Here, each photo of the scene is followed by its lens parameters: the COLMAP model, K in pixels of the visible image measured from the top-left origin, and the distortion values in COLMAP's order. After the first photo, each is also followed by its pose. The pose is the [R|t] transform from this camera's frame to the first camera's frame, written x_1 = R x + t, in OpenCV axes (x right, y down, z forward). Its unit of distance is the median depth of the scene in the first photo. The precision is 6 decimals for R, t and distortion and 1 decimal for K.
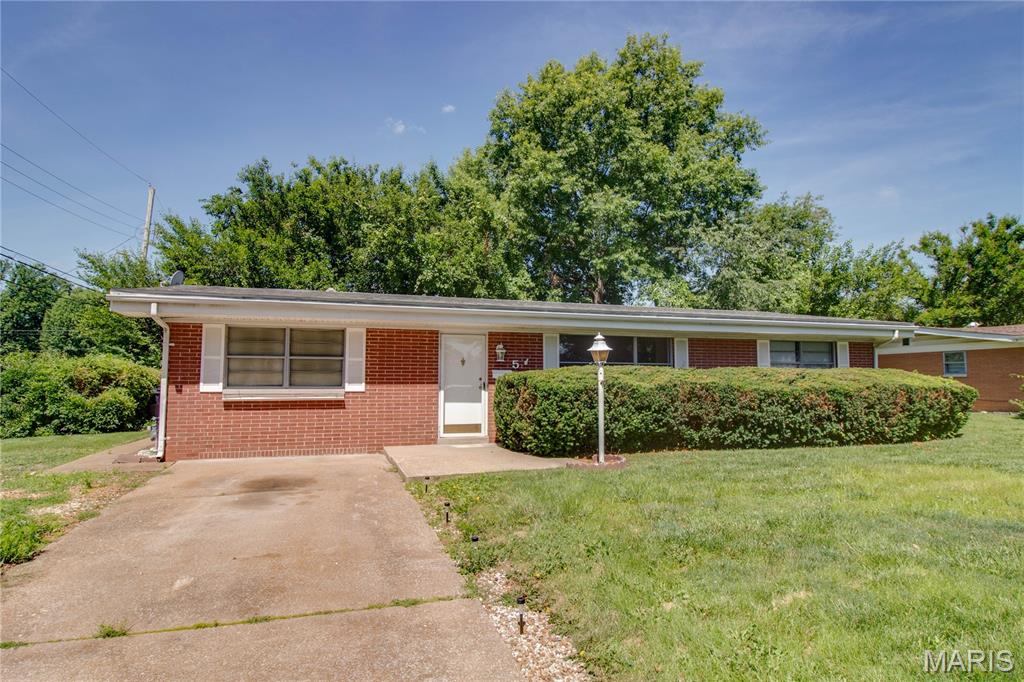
lens RADIAL K [[531.8, 0, 512.0], [0, 531.8, 341.0], [0, 0, 1]] dist [0.000219, 0.000037]
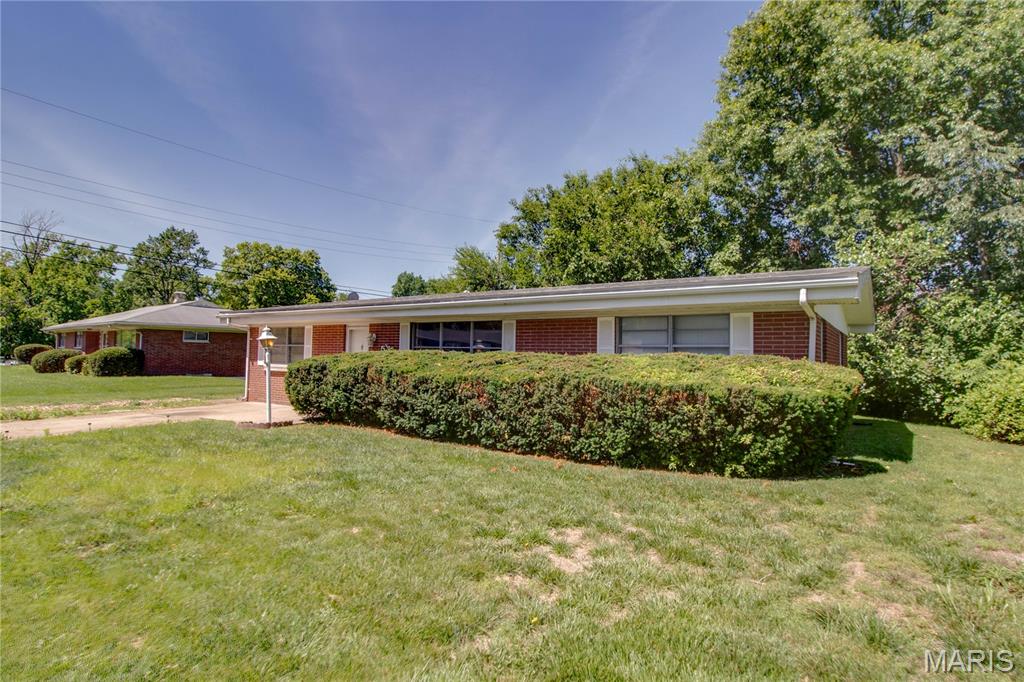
lens RADIAL K [[487.0, 0, 515.4], [0, 487.0, 324.9], [0, 0, 1]] dist [0.001537, -0.012039]
pose [[0.649256, -0.037753, -0.759632, 1.121023], [0.038360, 0.999122, -0.016869, 0.019851], [0.759602, -0.018187, 0.650134, 0.508081]]
